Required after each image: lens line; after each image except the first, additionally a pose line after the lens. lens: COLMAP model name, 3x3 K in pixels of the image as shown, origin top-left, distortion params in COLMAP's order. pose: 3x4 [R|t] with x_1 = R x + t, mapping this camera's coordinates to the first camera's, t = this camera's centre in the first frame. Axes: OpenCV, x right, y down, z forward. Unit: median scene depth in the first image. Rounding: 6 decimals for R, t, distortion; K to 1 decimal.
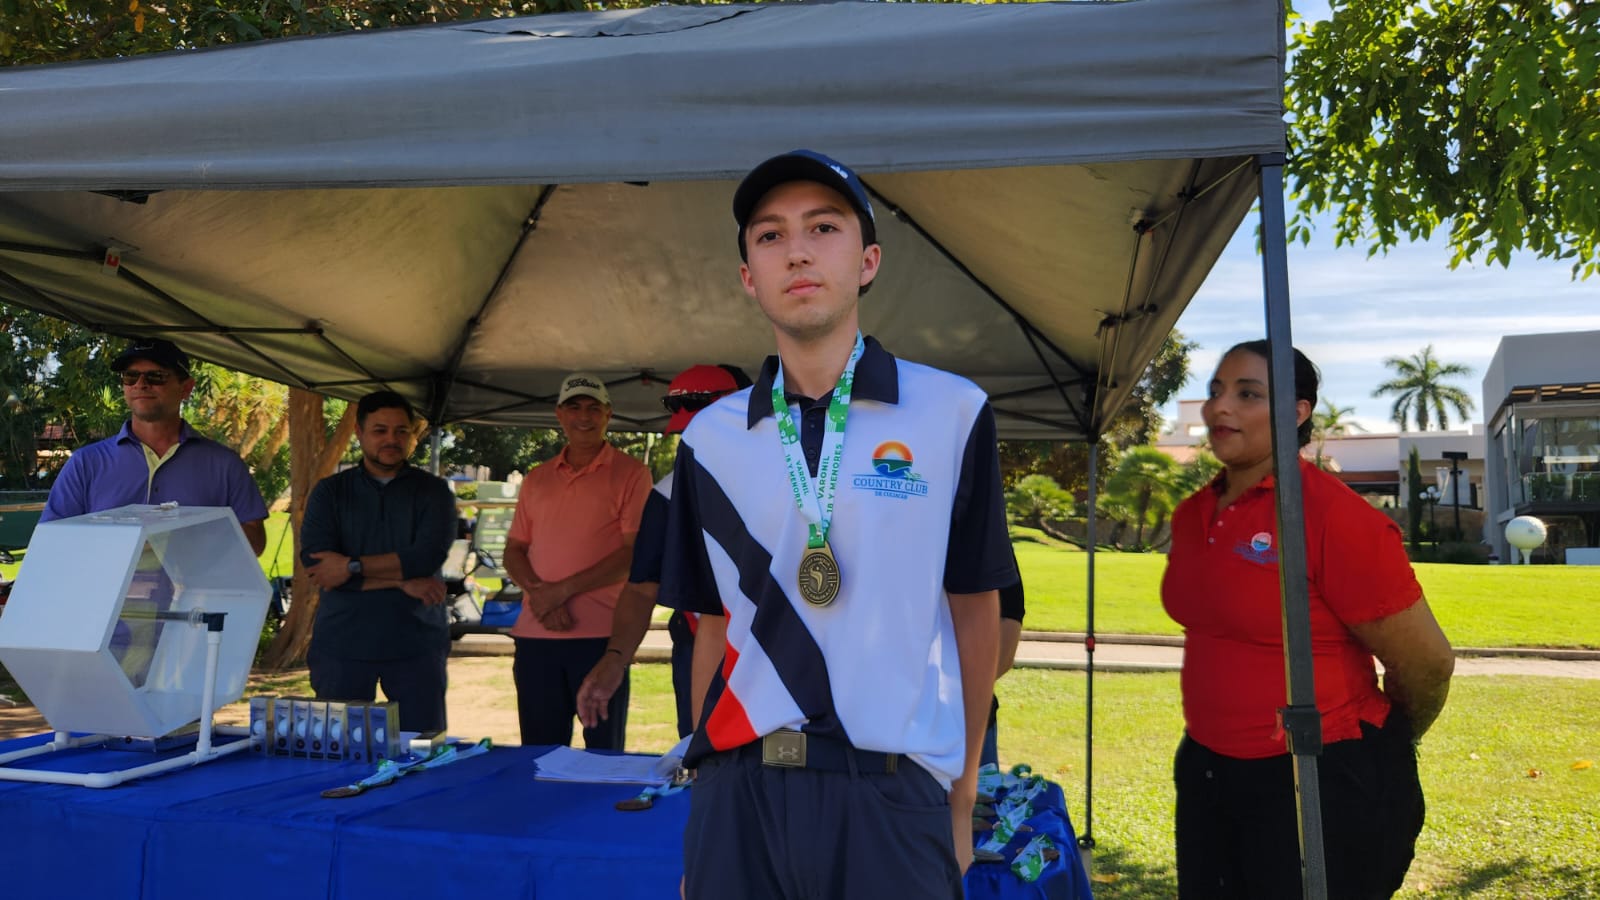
lens RADIAL K [[1110.2, 0, 815.5], [0, 1110.2, 447.5], [0, 0, 1]] dist [0.064266, -0.055184]
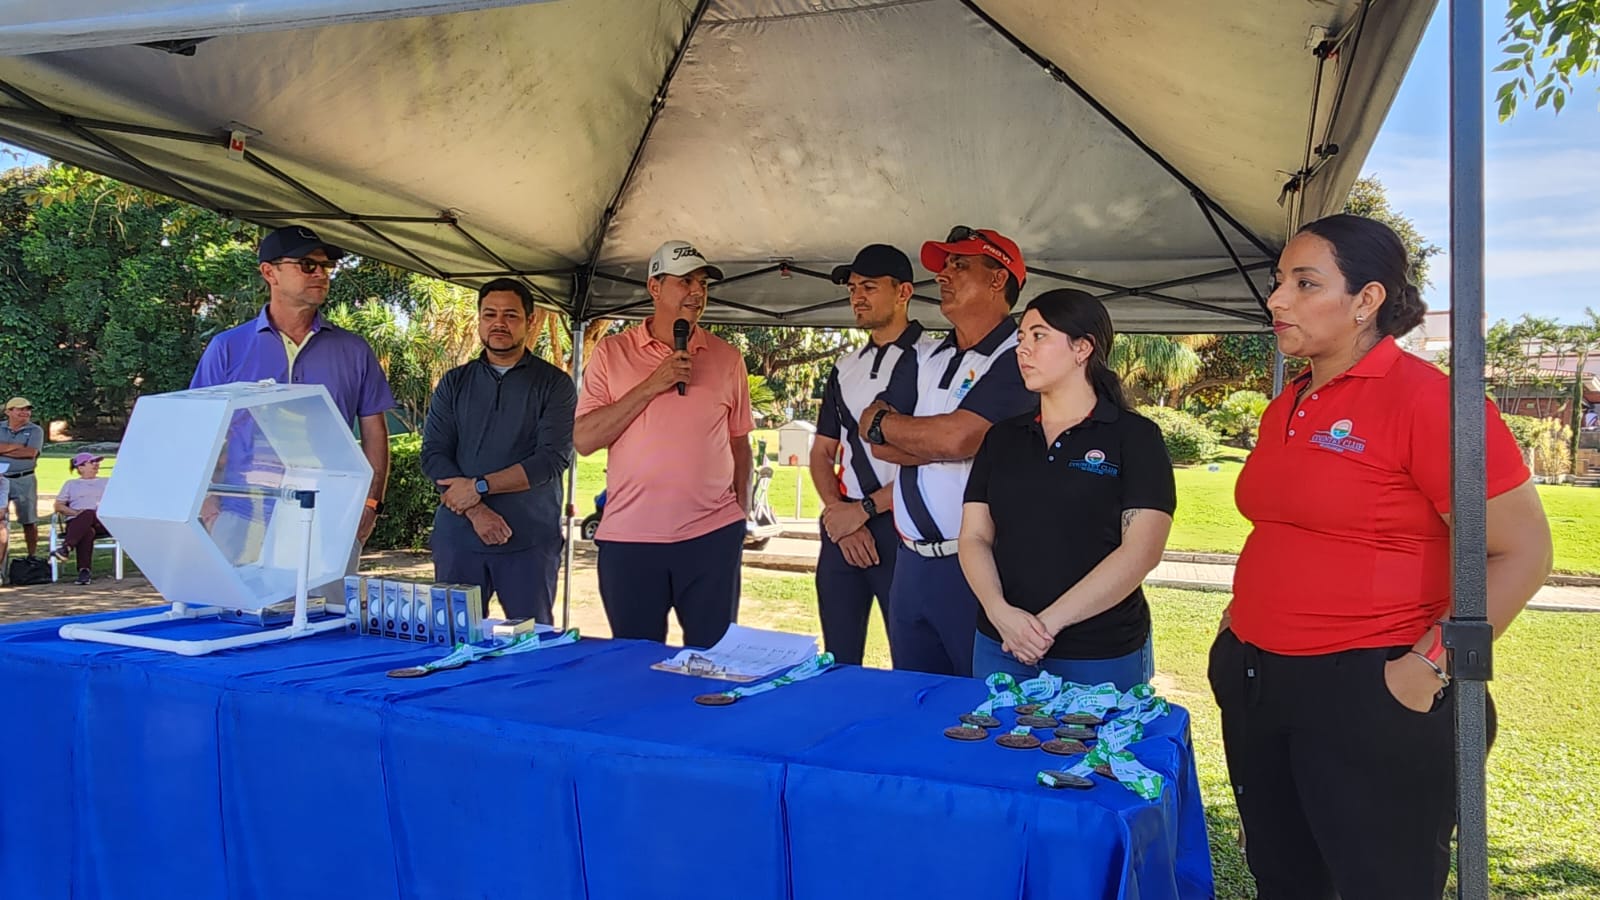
lens RADIAL K [[1121.2, 0, 819.8], [0, 1121.2, 462.7], [0, 0, 1]] dist [-0.002692, 0.000827]
pose [[0.985341, 0.016831, -0.169766, 0.046394], [-0.001920, 0.996153, 0.087615, 0.020935], [0.170587, -0.086005, 0.981582, 0.066160]]
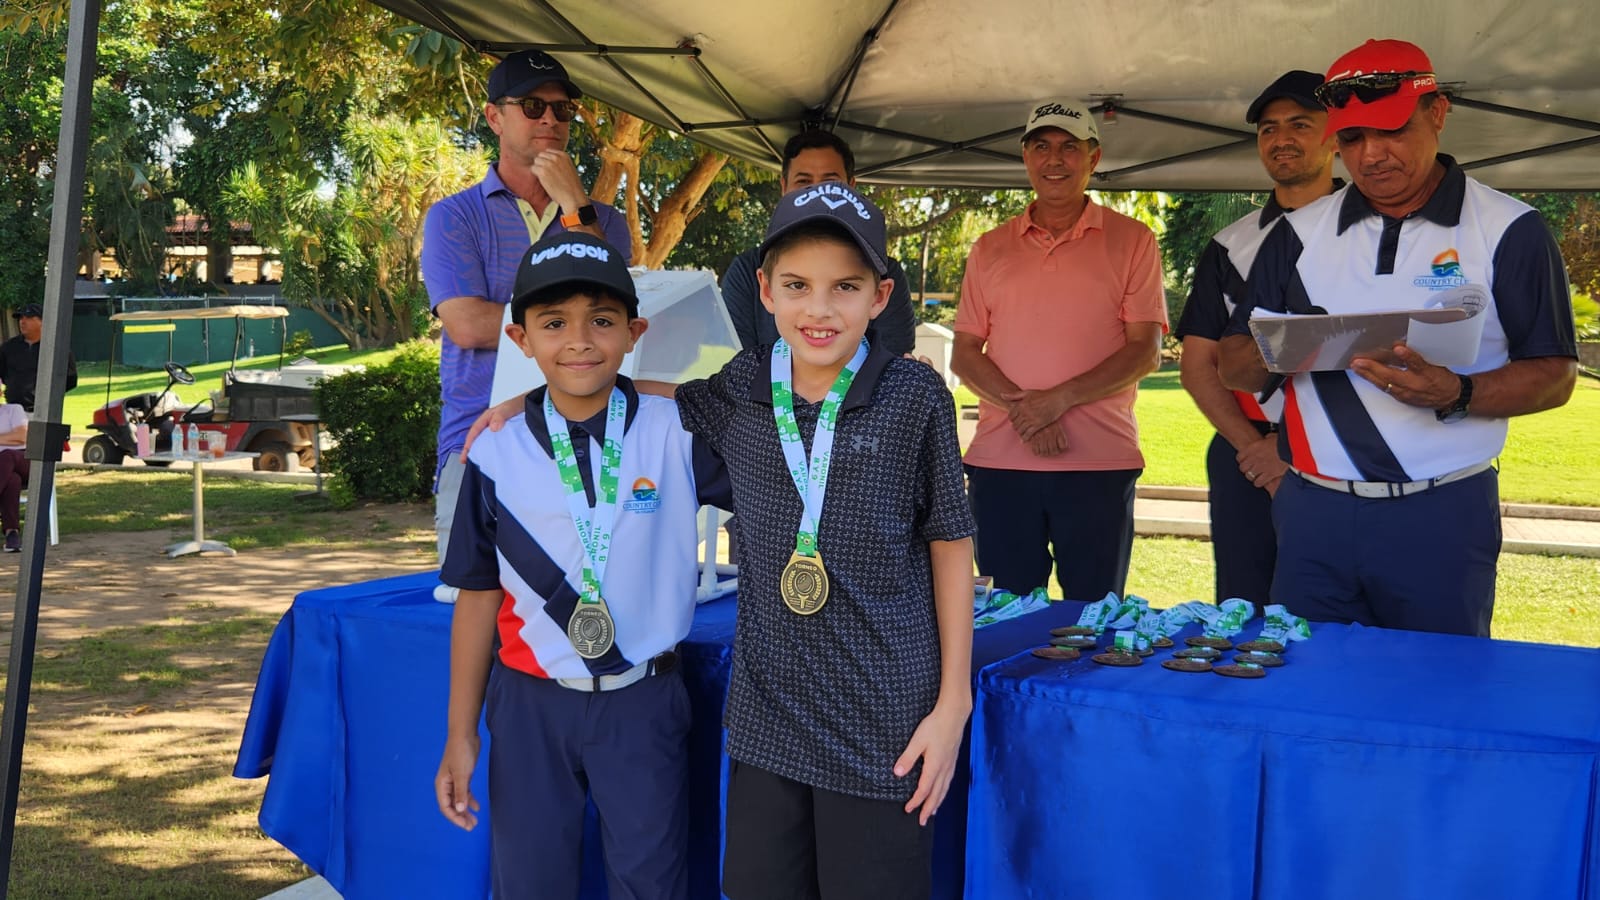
lens RADIAL K [[1577.3, 0, 800.0], [0, 1577.3, 450.0], [0, 0, 1]] dist [0.129714, -0.220287]
pose [[0.976635, 0.018514, -0.214104, -0.144983], [0.009634, 0.991508, 0.129686, 0.019652], [0.214687, -0.128719, 0.968164, -0.023043]]
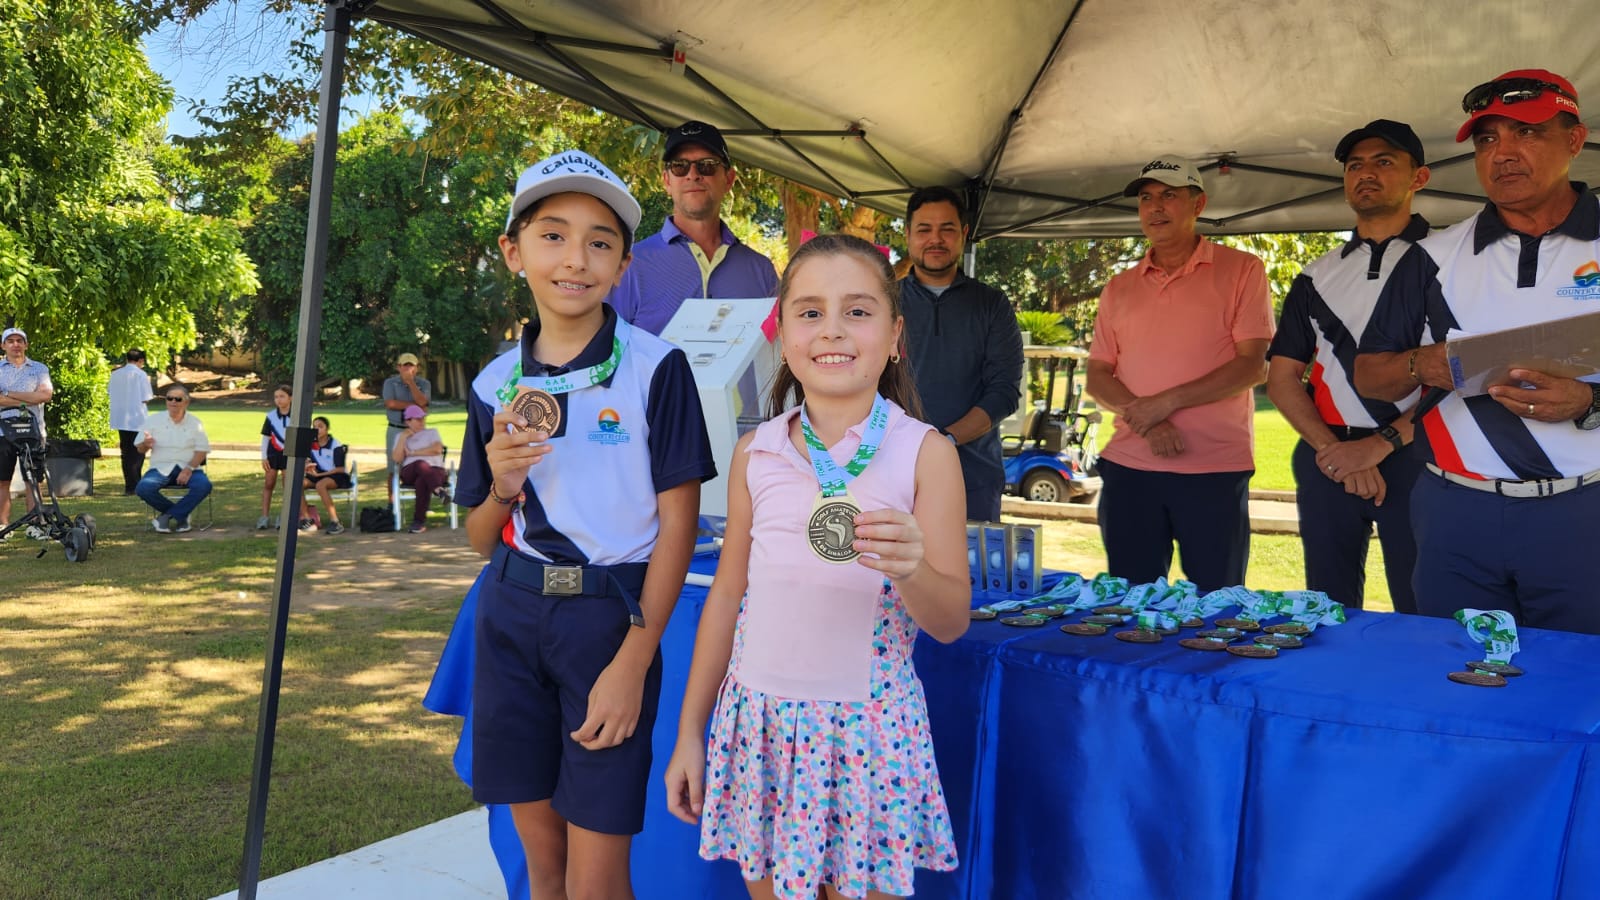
lens RADIAL K [[1205.3, 0, 800.4], [0, 1205.3, 467.6], [0, 0, 1]] dist [0.050802, 0.002379]
pose [[0.917844, 0.022023, -0.396329, -0.093054], [0.031781, 0.991177, 0.128677, 0.035102], [0.395666, -0.130701, 0.909046, 0.059155]]
